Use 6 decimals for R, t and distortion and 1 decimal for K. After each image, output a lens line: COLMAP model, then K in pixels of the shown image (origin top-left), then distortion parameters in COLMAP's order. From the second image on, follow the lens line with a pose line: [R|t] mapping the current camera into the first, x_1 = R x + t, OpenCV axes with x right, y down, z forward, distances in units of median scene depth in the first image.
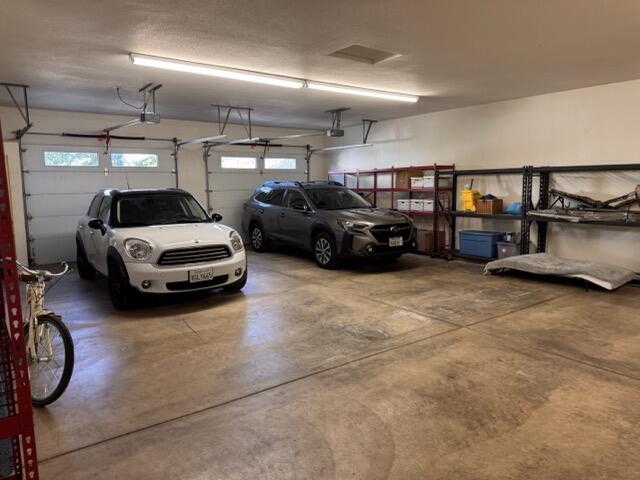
lens RADIAL K [[446.0, 0, 316.3], [0, 446.0, 235.2], [0, 0, 1]] dist [0.075259, -0.087710]
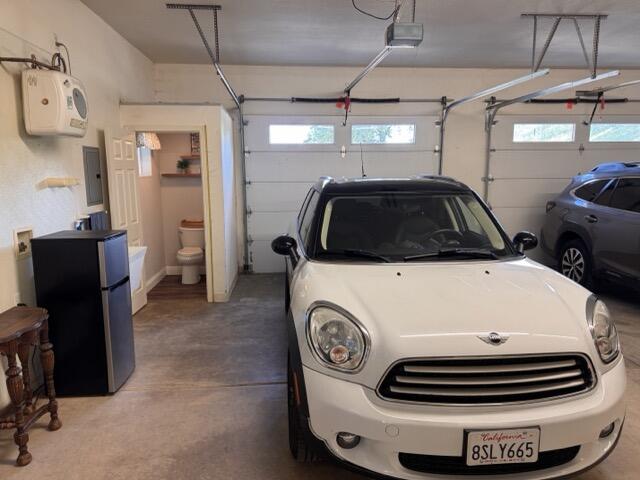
lens RADIAL K [[446.0, 0, 318.5], [0, 446.0, 241.9], [0, 0, 1]] dist [0.075259, -0.087710]
pose [[0.852203, 0.090011, -0.515410, -0.168795], [-0.065608, 0.995699, 0.065408, -0.057337], [0.519081, -0.021926, 0.854444, 0.512927]]
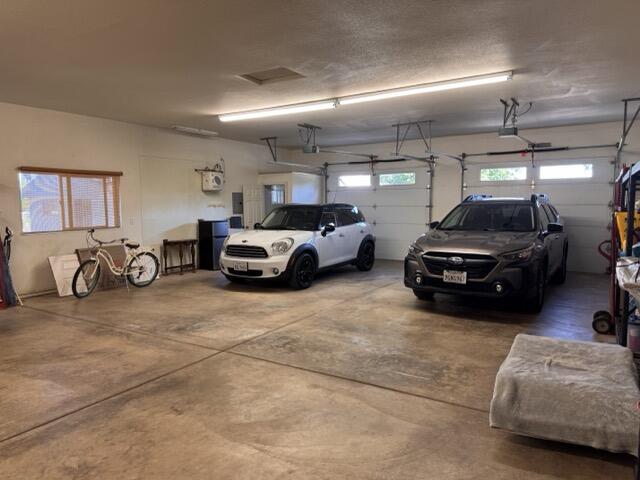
lens RADIAL K [[446.0, 0, 323.6], [0, 446.0, 245.4], [0, 0, 1]] dist [0.075259, -0.087710]
pose [[0.375172, 0.097672, -0.921795, 0.859889], [-0.103241, 0.992649, 0.063160, -0.068717], [0.921188, 0.071471, 0.382498, 0.556343]]
